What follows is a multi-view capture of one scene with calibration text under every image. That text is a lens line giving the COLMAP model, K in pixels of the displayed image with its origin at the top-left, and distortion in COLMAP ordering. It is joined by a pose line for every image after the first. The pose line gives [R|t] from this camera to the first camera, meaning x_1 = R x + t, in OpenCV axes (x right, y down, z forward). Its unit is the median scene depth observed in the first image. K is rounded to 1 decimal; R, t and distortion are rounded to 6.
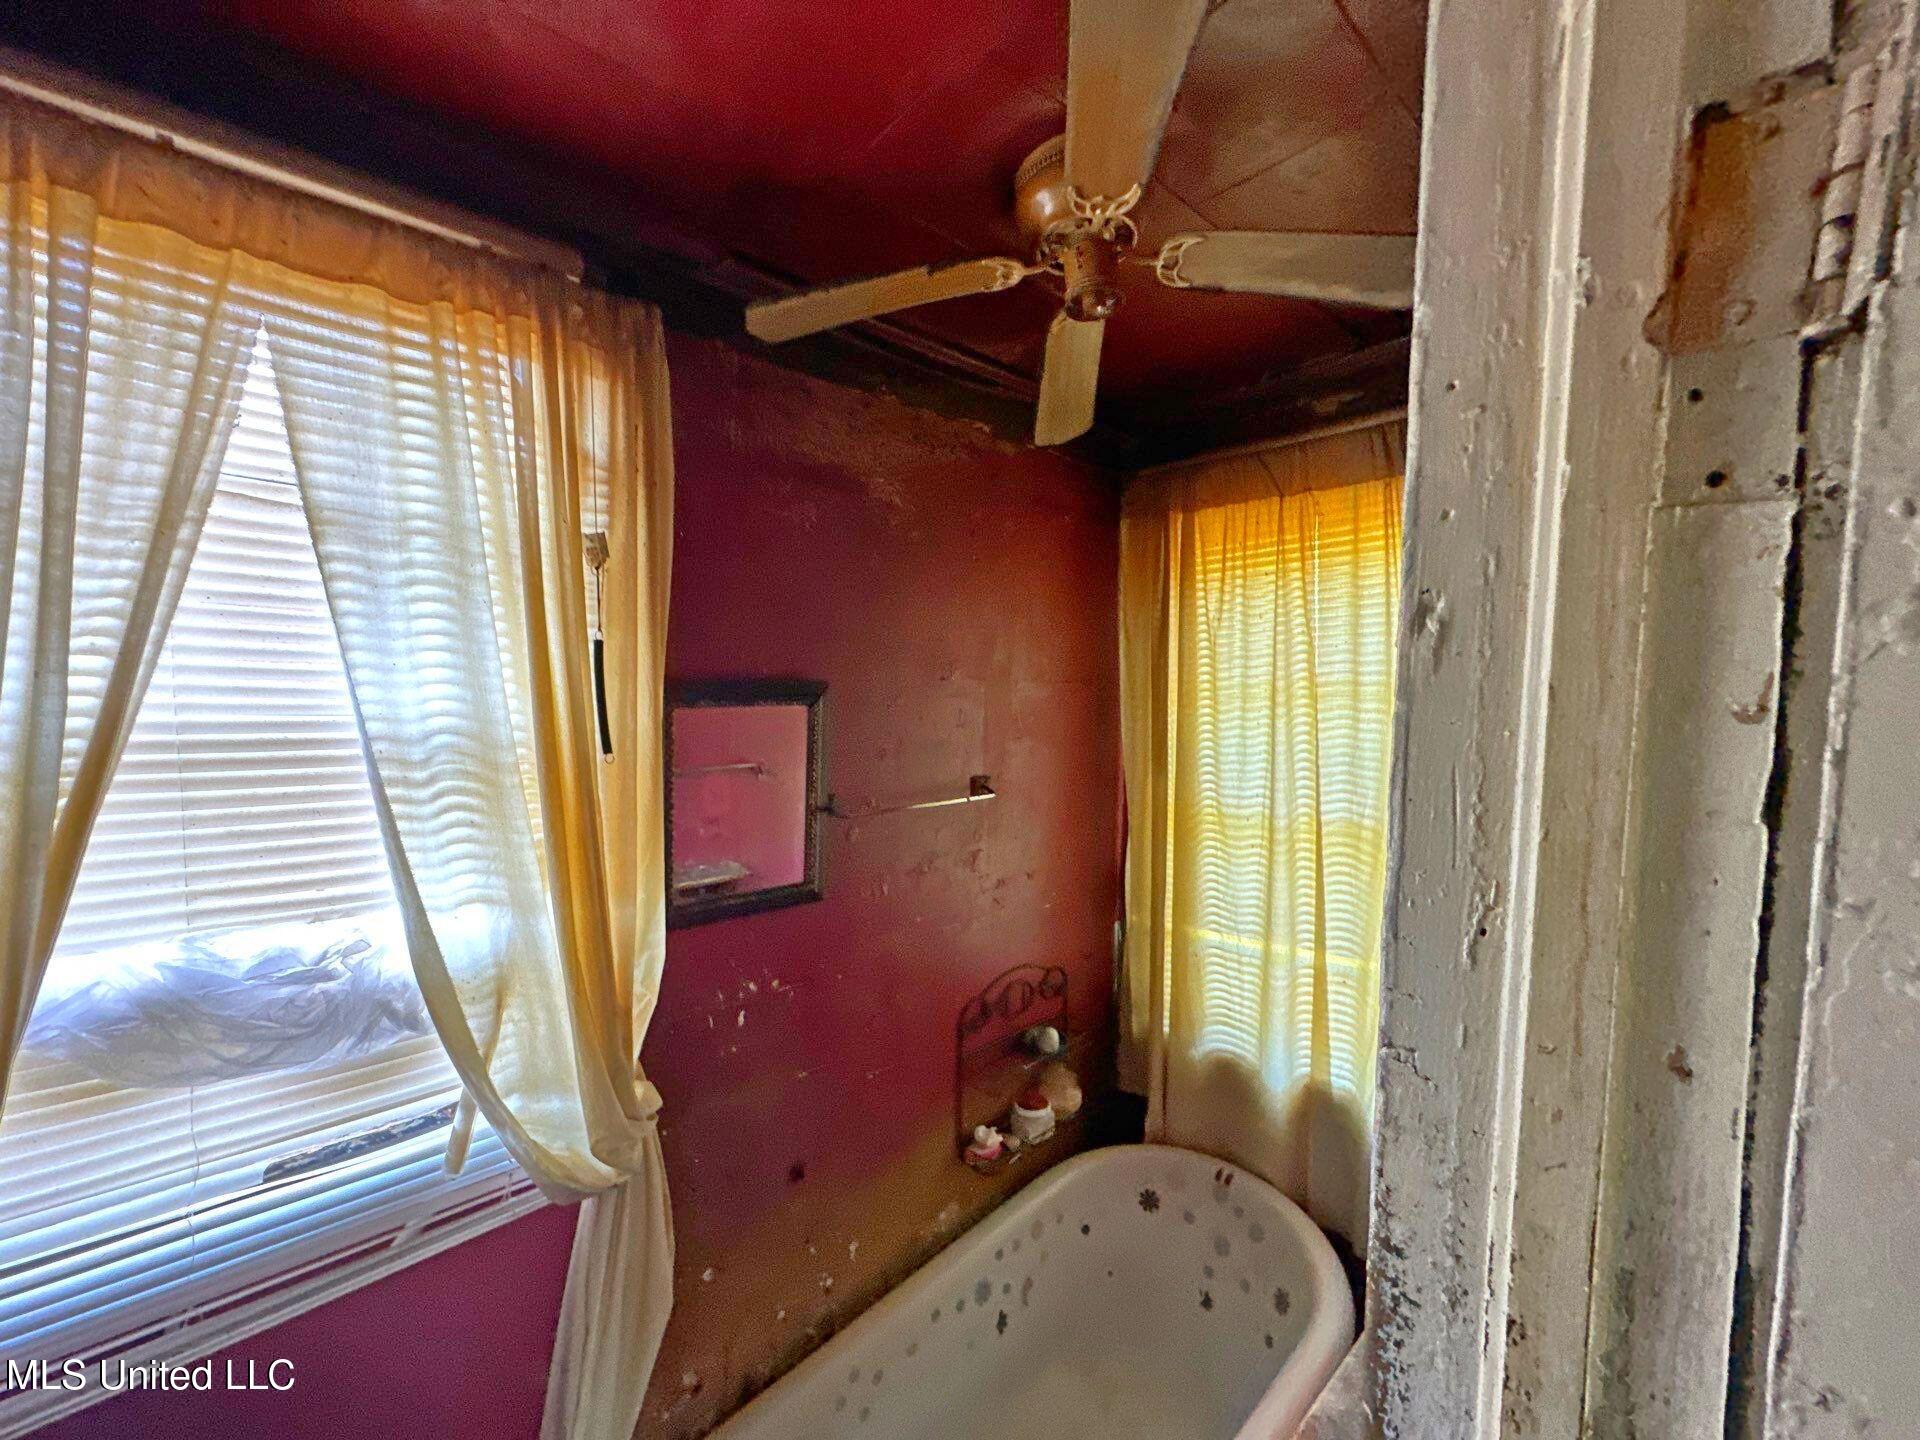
lens RADIAL K [[764.4, 0, 964.6], [0, 764.4, 716.1], [0, 0, 1]] dist [-0.005936, 0.001552]
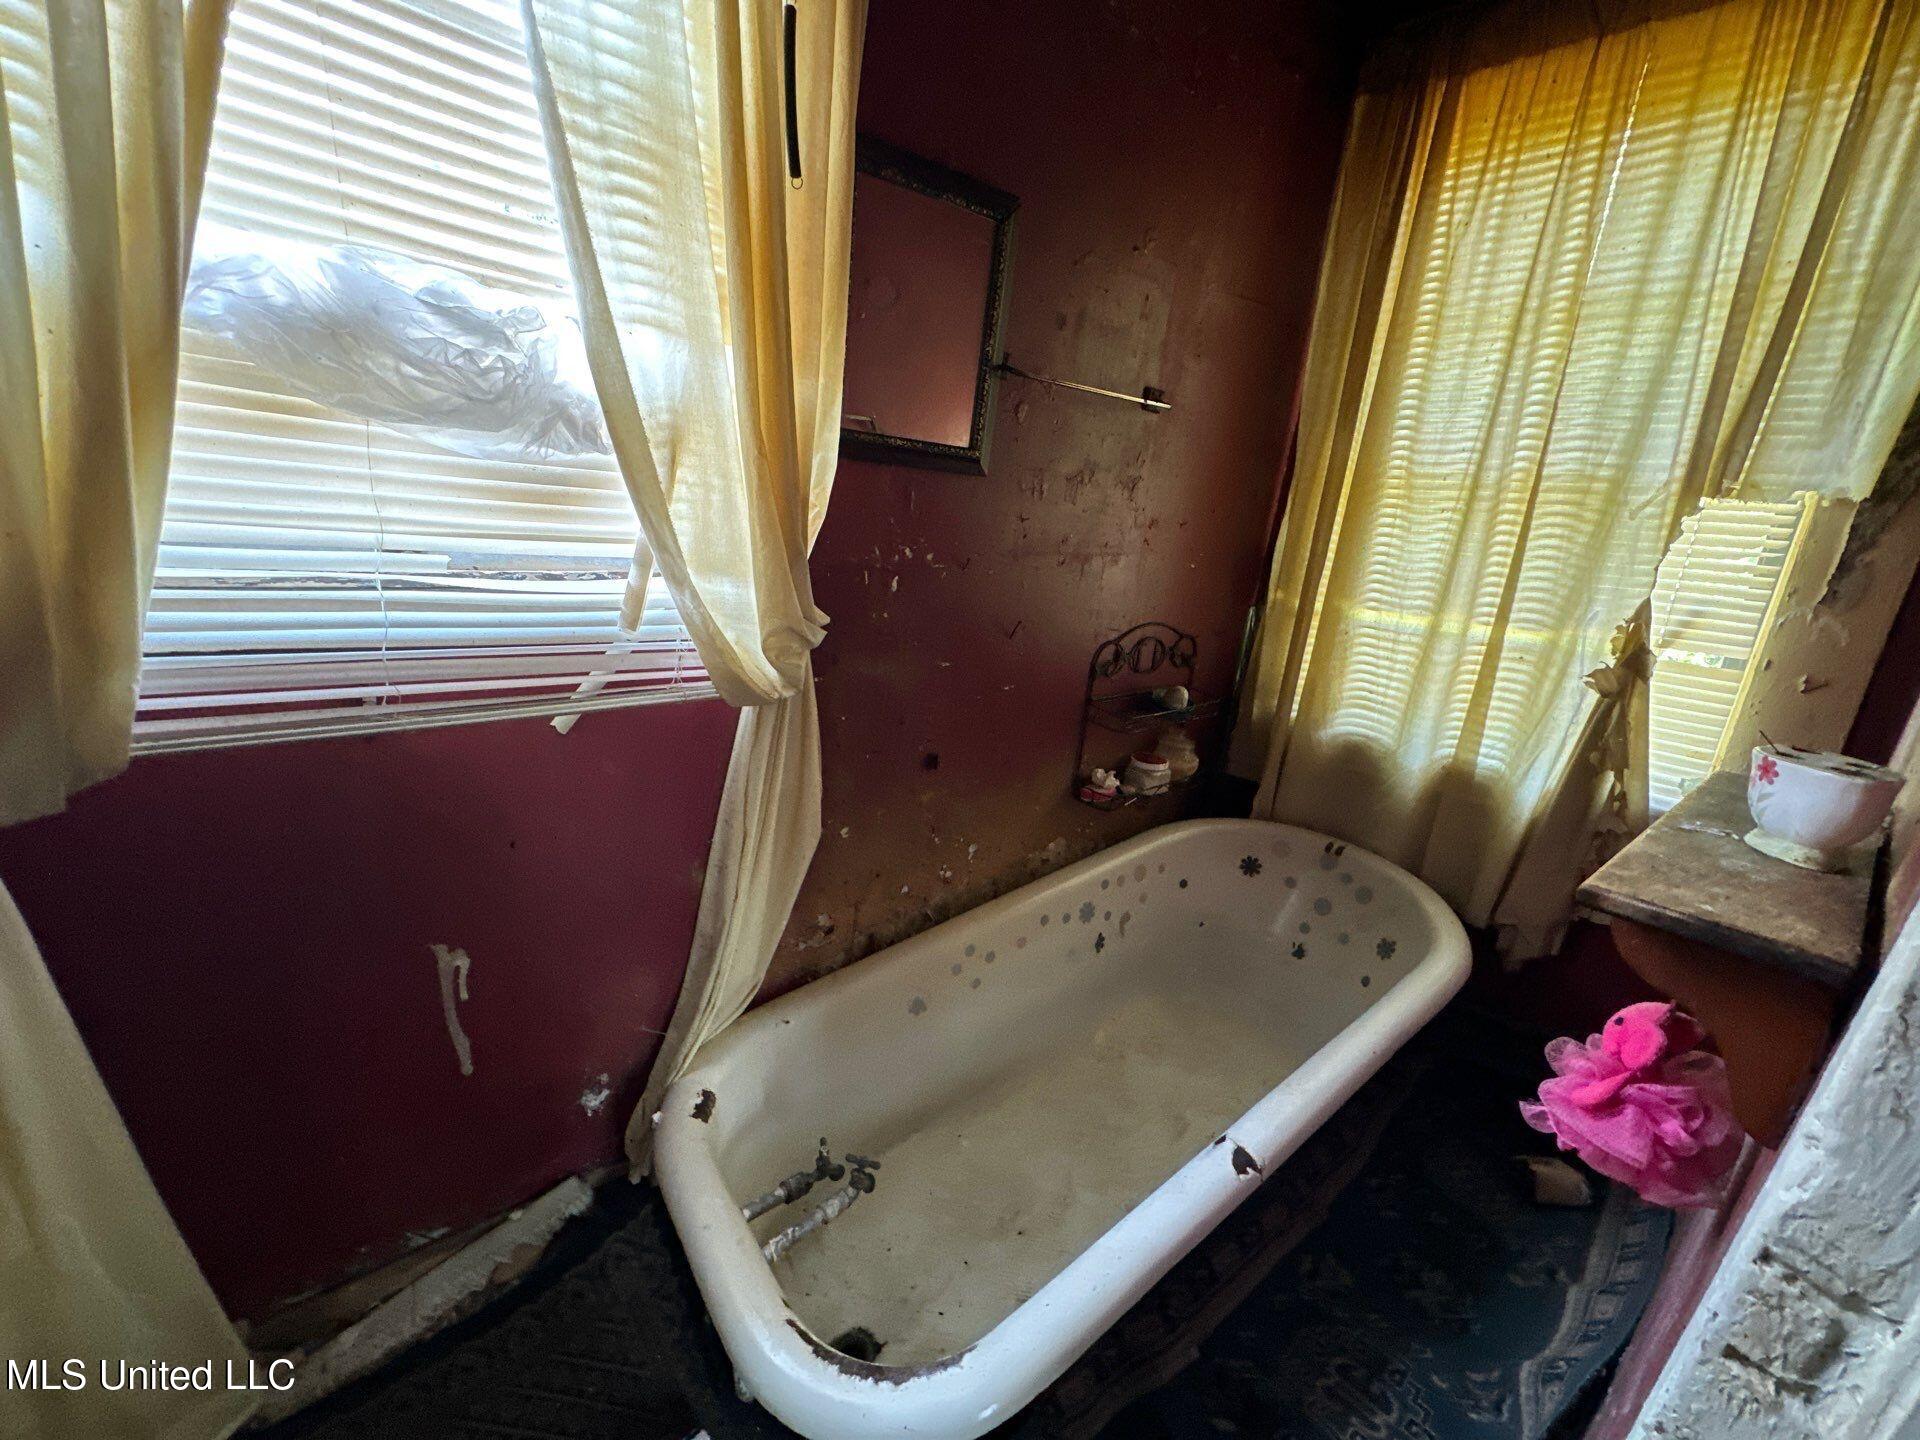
lens RADIAL K [[764.4, 0, 962.0], [0, 764.4, 721.9], [0, 0, 1]] dist [-0.005936, 0.001552]
pose [[0.993455, 0.107446, -0.038763, -0.125899], [-0.094892, 0.965238, 0.243540, 0.260703], [0.063583, -0.238268, 0.969116, 0.048776]]
